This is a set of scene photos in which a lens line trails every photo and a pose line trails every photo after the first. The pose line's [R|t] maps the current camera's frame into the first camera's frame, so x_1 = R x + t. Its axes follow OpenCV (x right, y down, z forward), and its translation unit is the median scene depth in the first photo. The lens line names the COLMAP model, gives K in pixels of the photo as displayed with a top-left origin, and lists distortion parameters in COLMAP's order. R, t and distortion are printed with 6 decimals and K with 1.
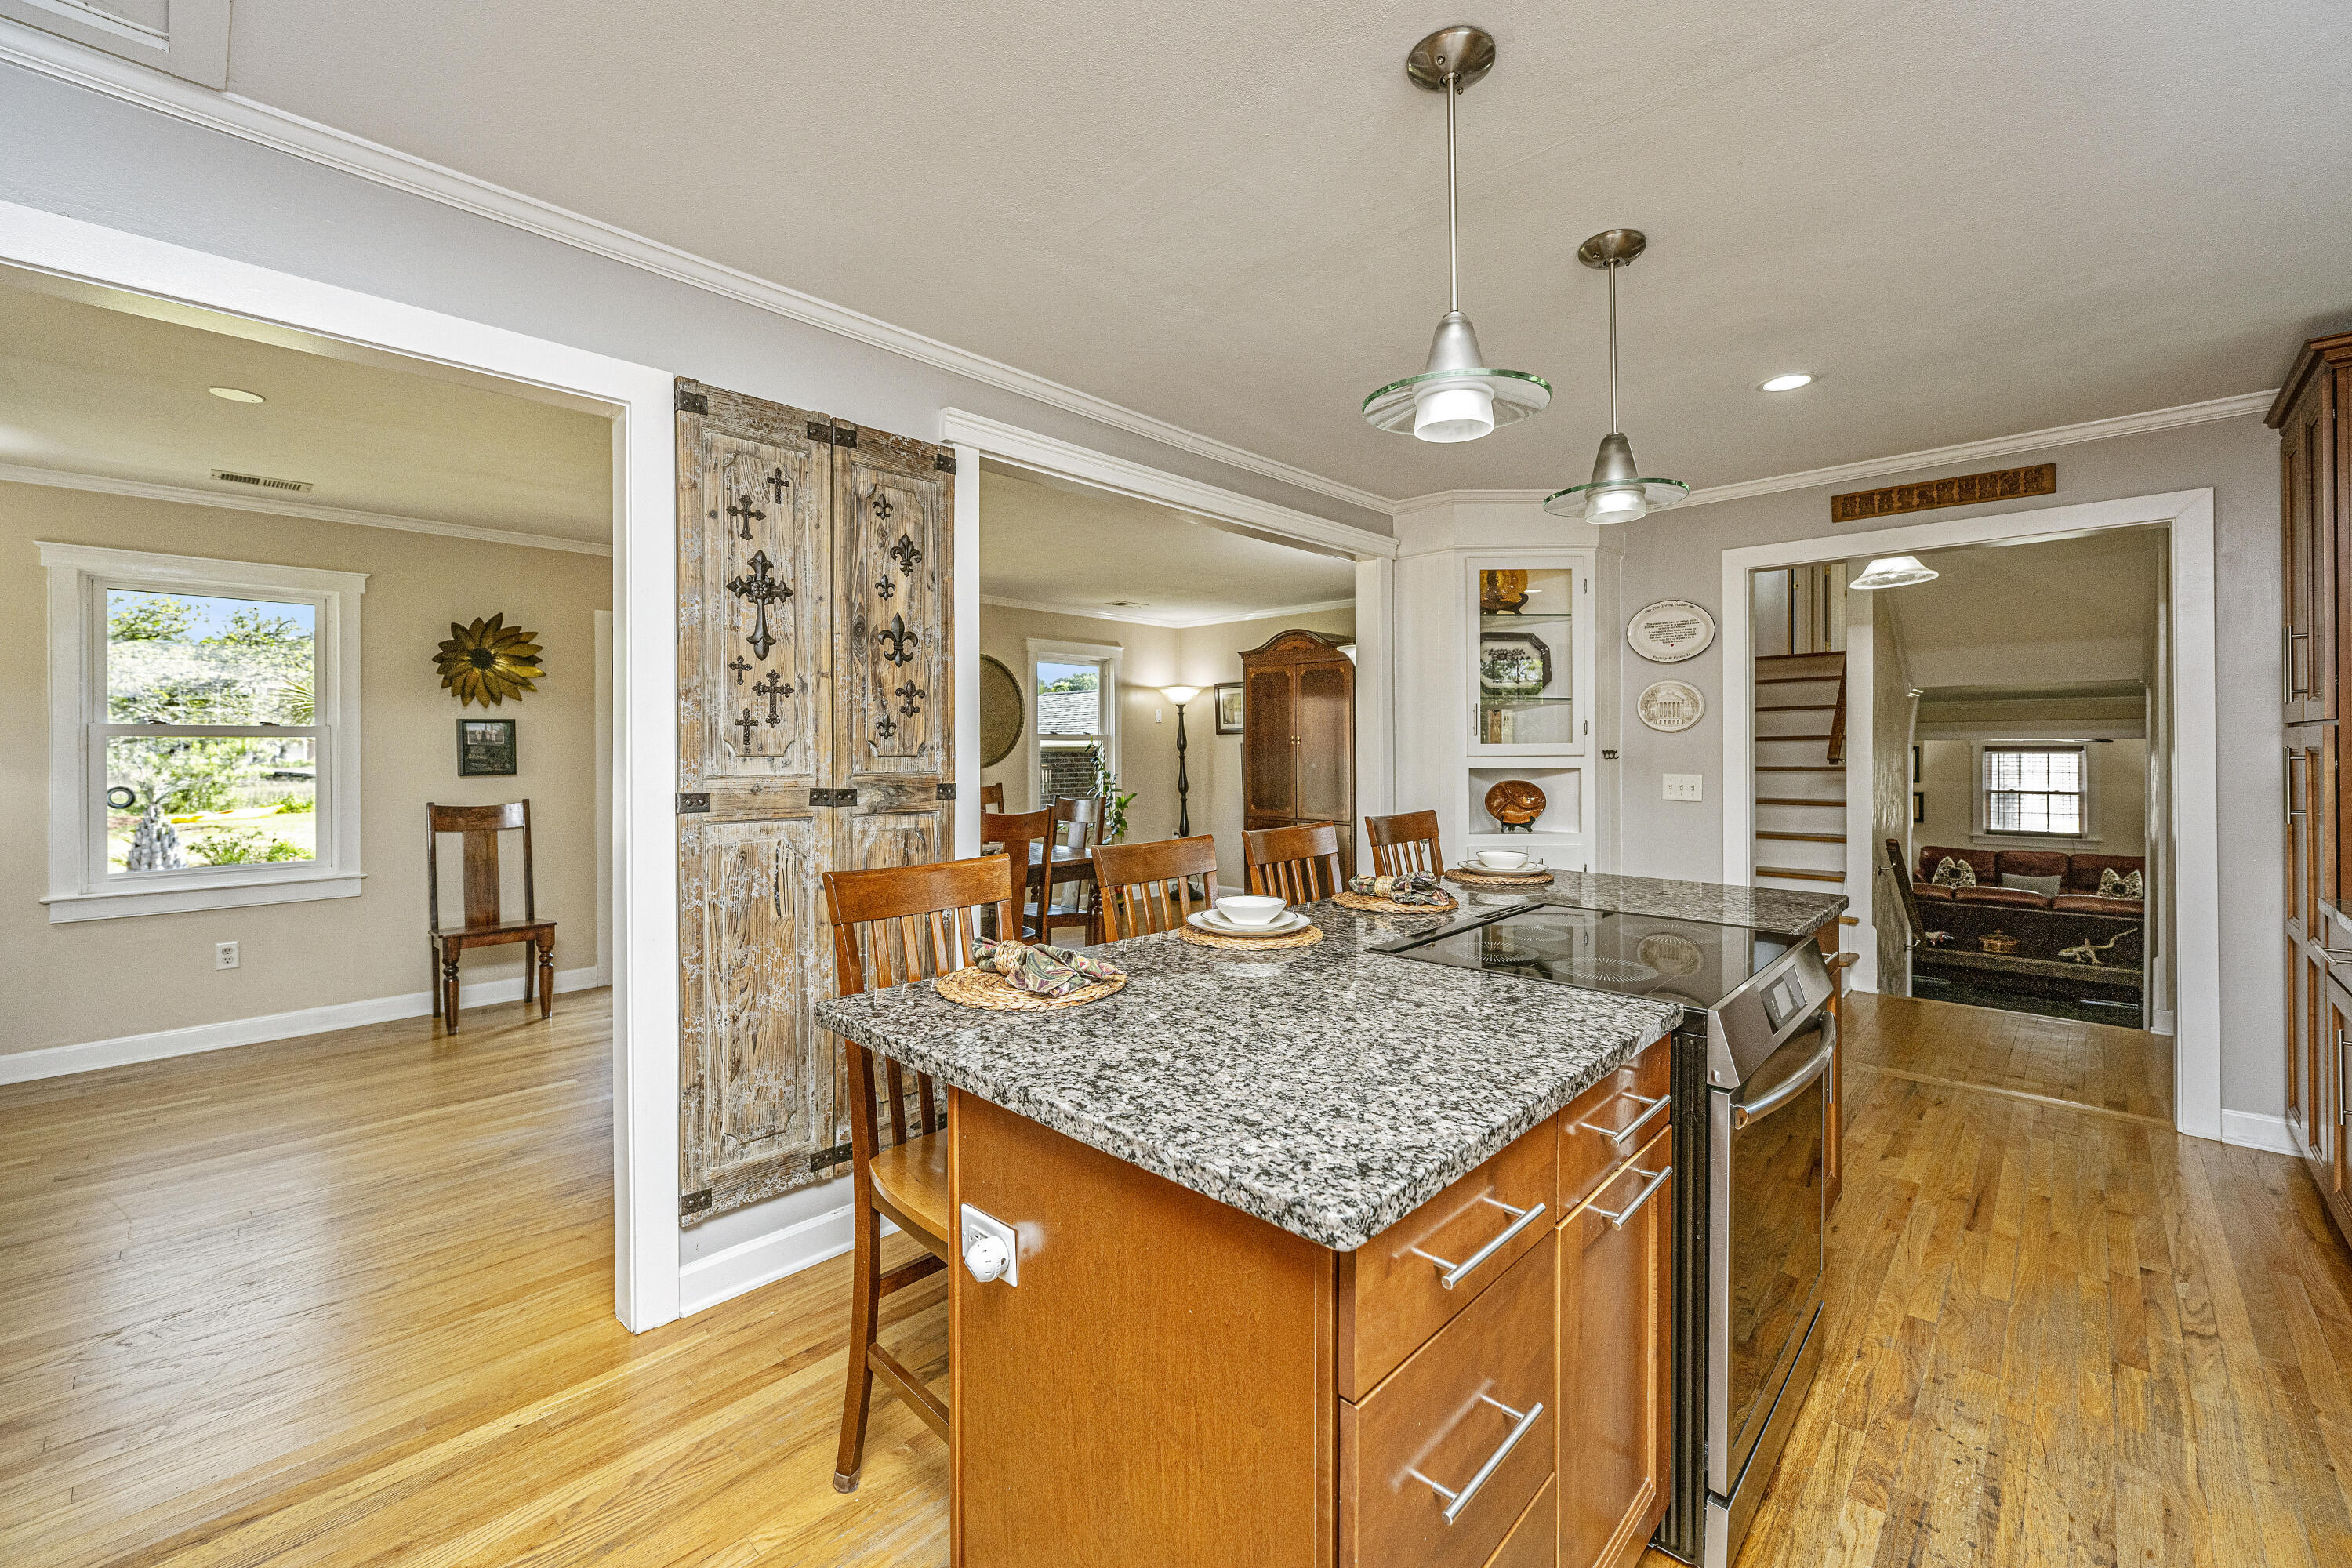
lens RADIAL K [[962.1, 0, 1195.5], [0, 962.1, 744.9], [0, 0, 1]] dist [0.004906, 0.000192]
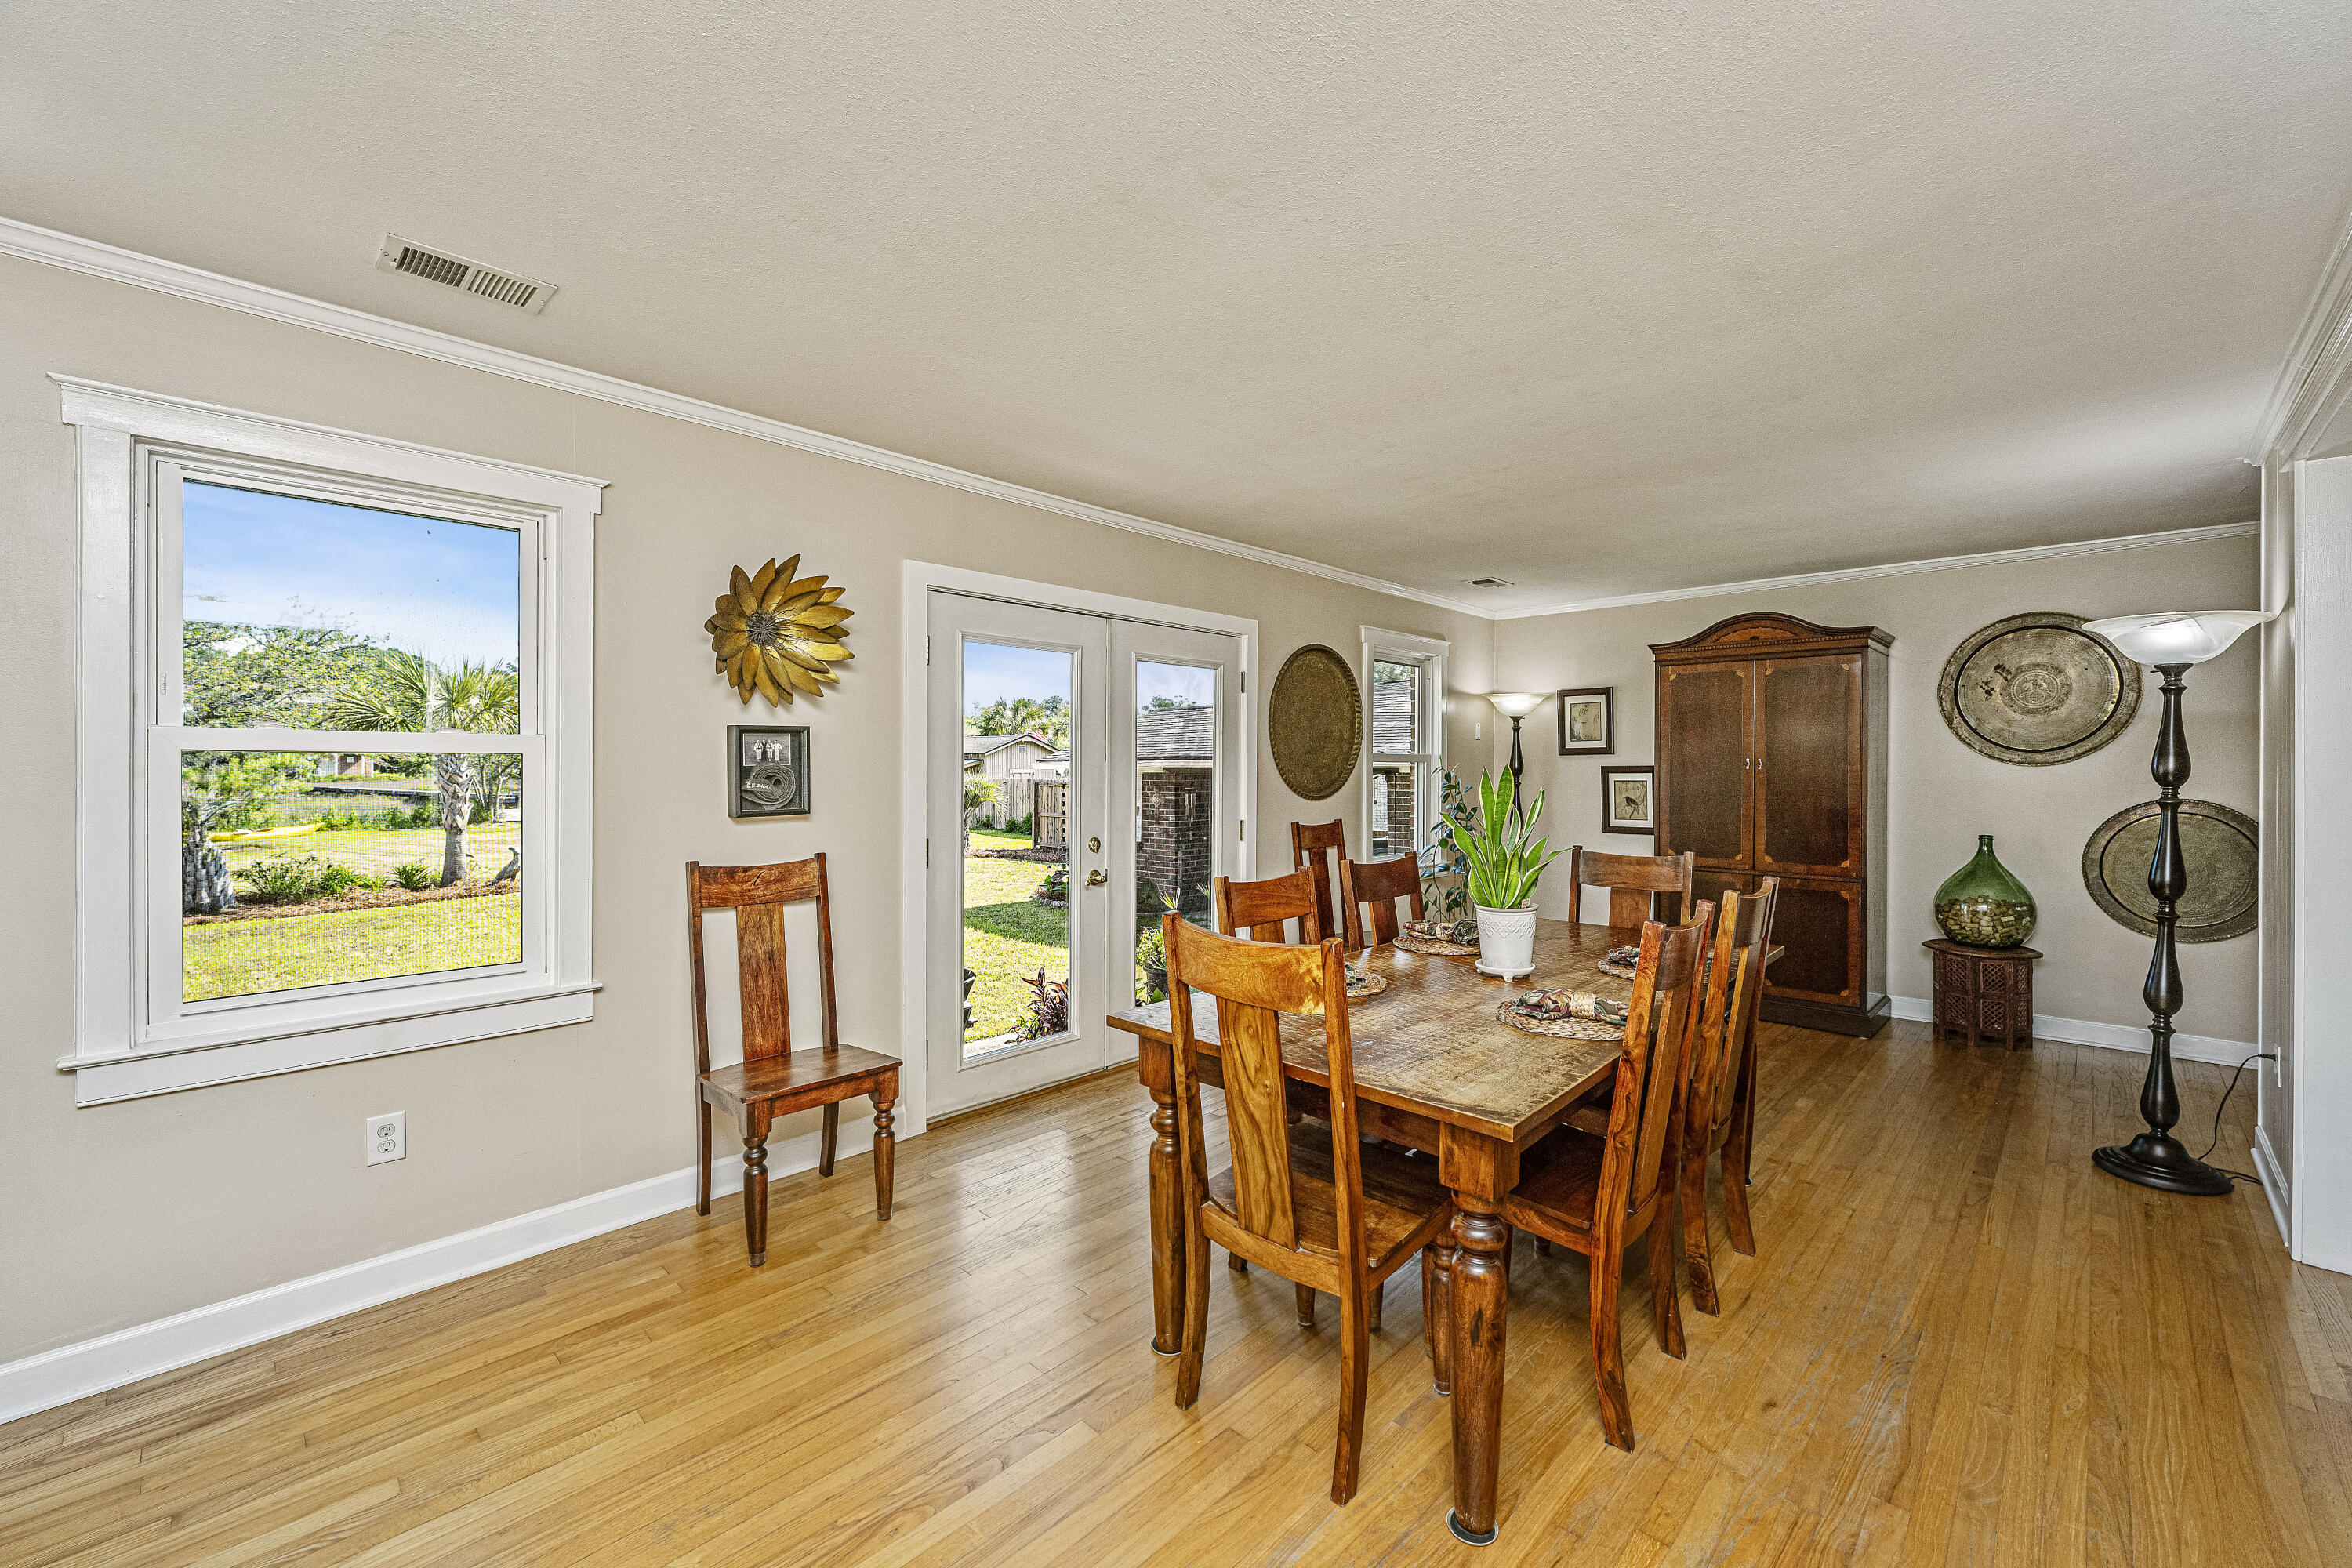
lens RADIAL K [[962.1, 0, 1202.6], [0, 962.1, 763.9], [0, 0, 1]] dist [0.004906, 0.000192]
pose [[0.999917, 0.005330, -0.011767, -0.455544], [-0.005329, 0.999986, 0.000115, -0.003838], [0.011767, -0.000052, 0.999931, 0.387239]]
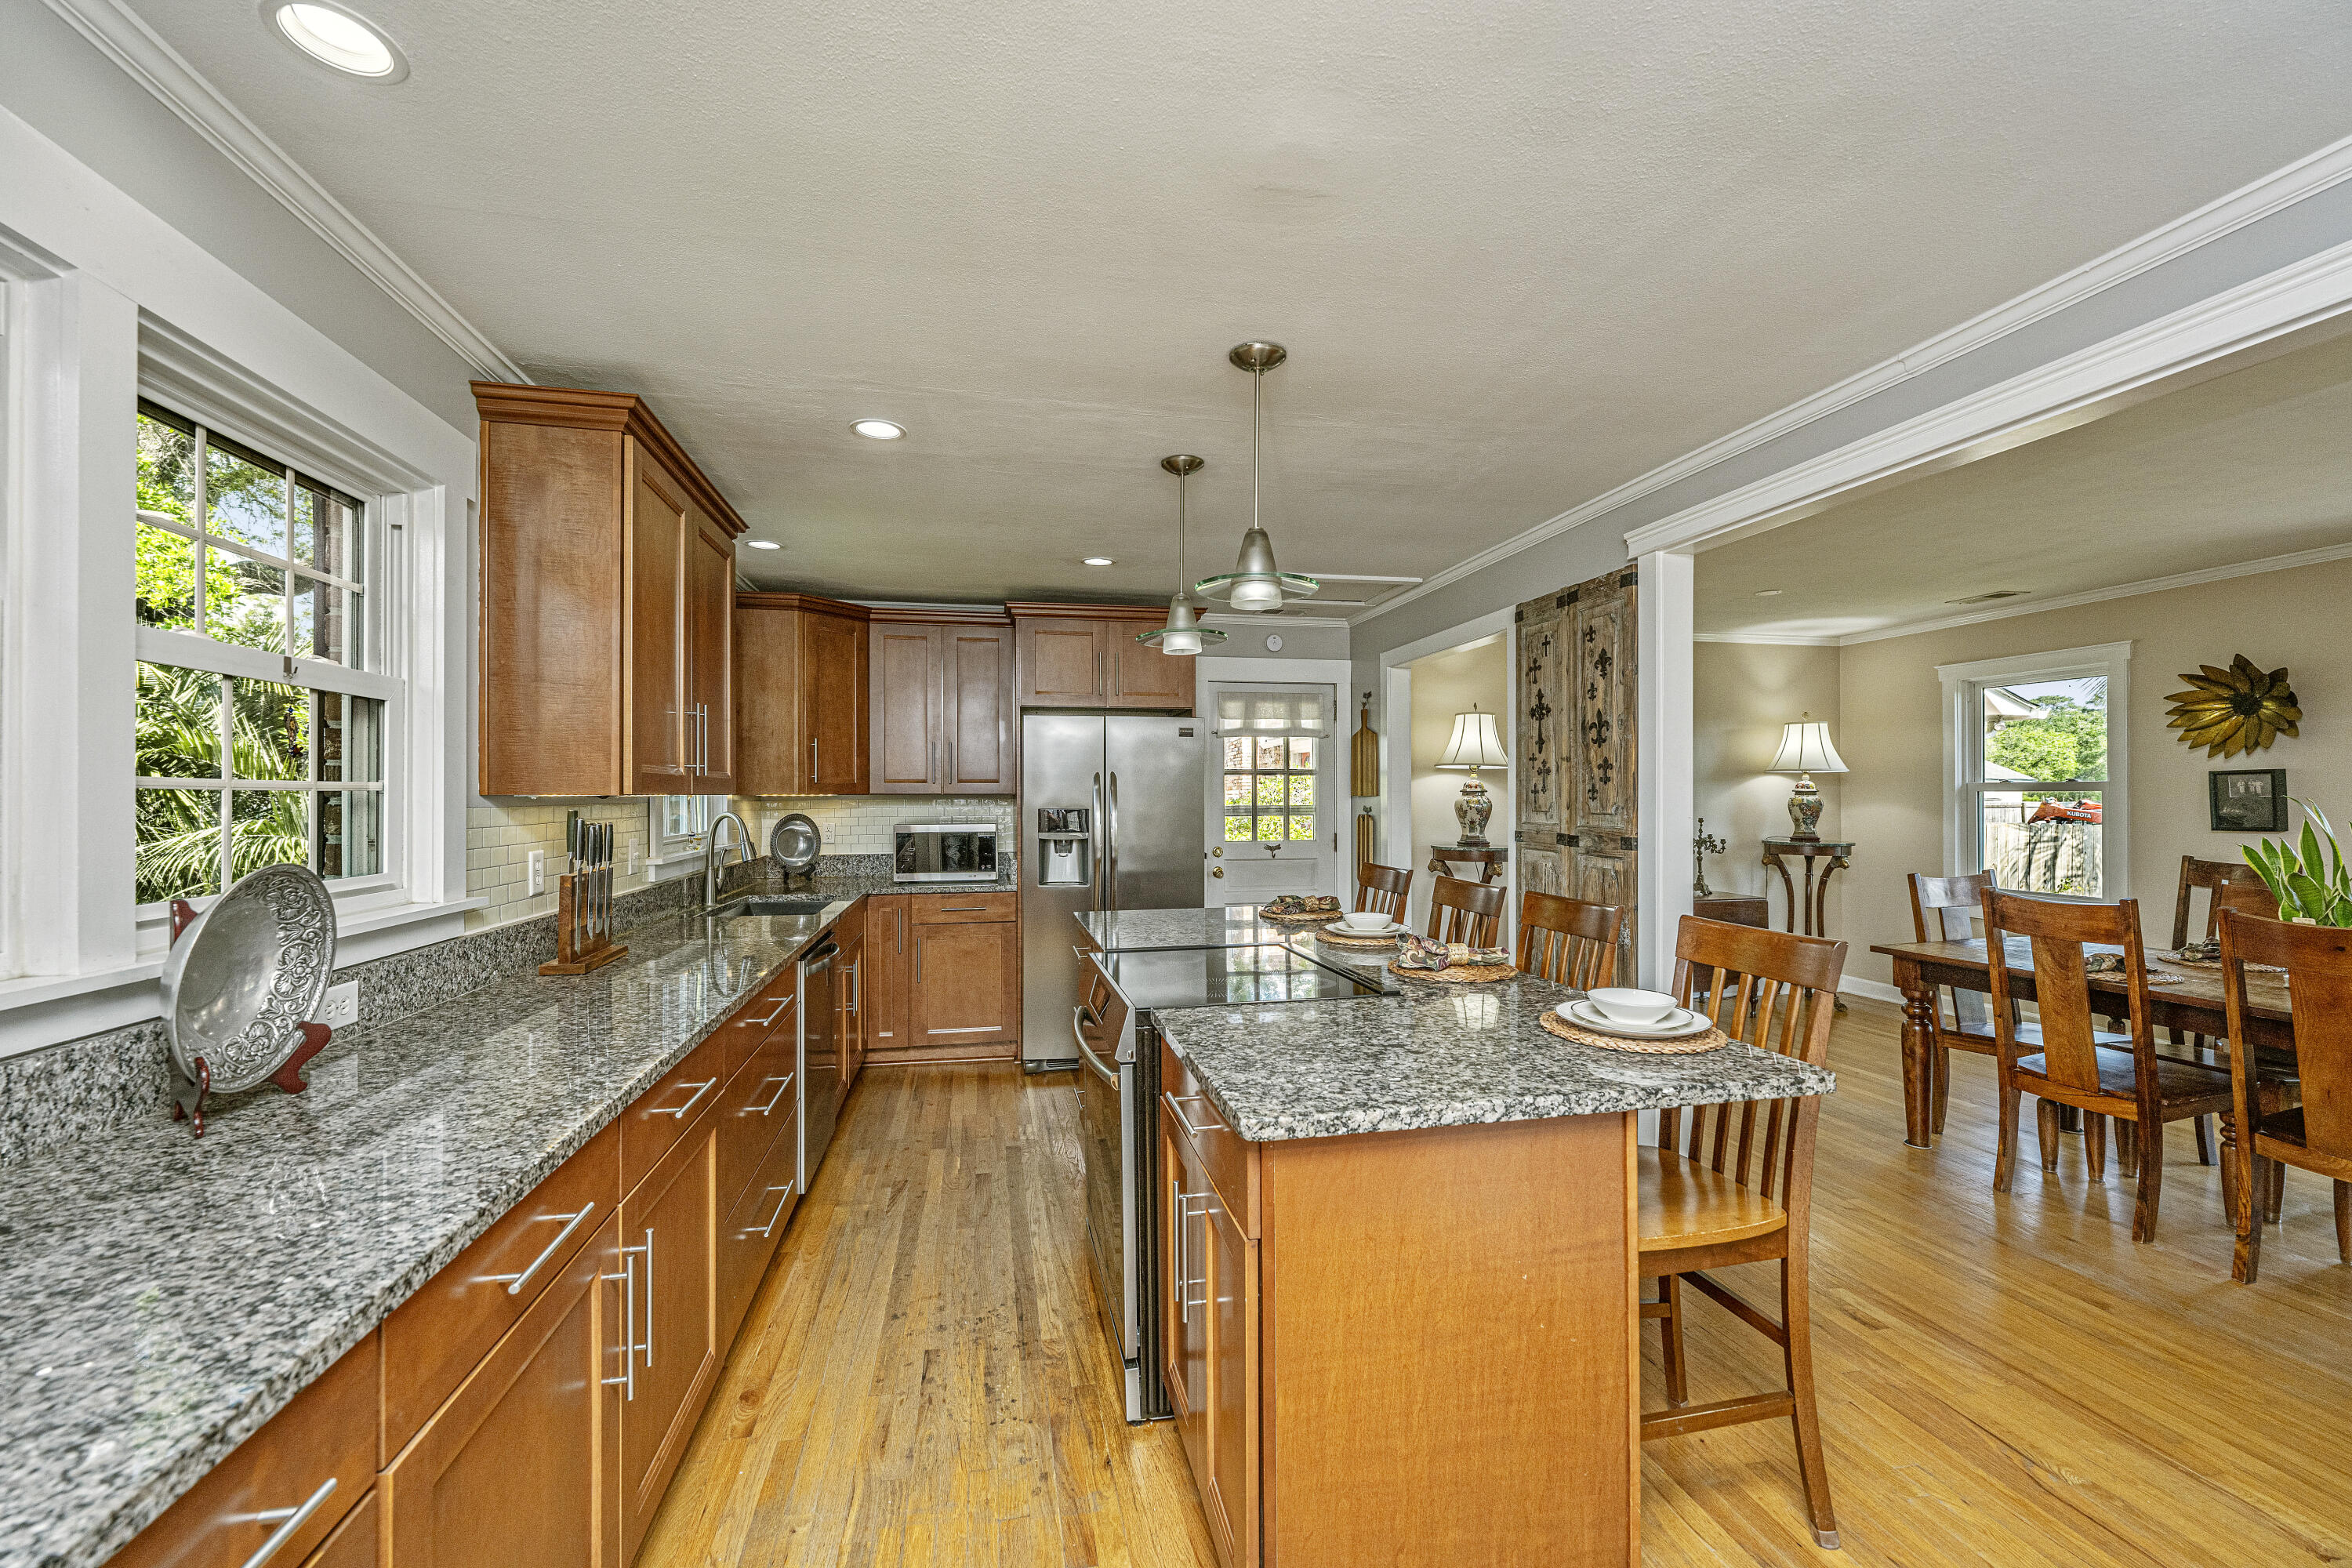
lens RADIAL K [[962.1, 0, 1167.1], [0, 962.1, 792.7], [0, 0, 1]] dist [0.004906, 0.000192]
pose [[-0.574202, 0.001242, -0.818713, 0.627356], [0.008686, 0.999952, -0.004575, -0.009309], [0.818668, -0.009738, -0.574185, 0.699229]]
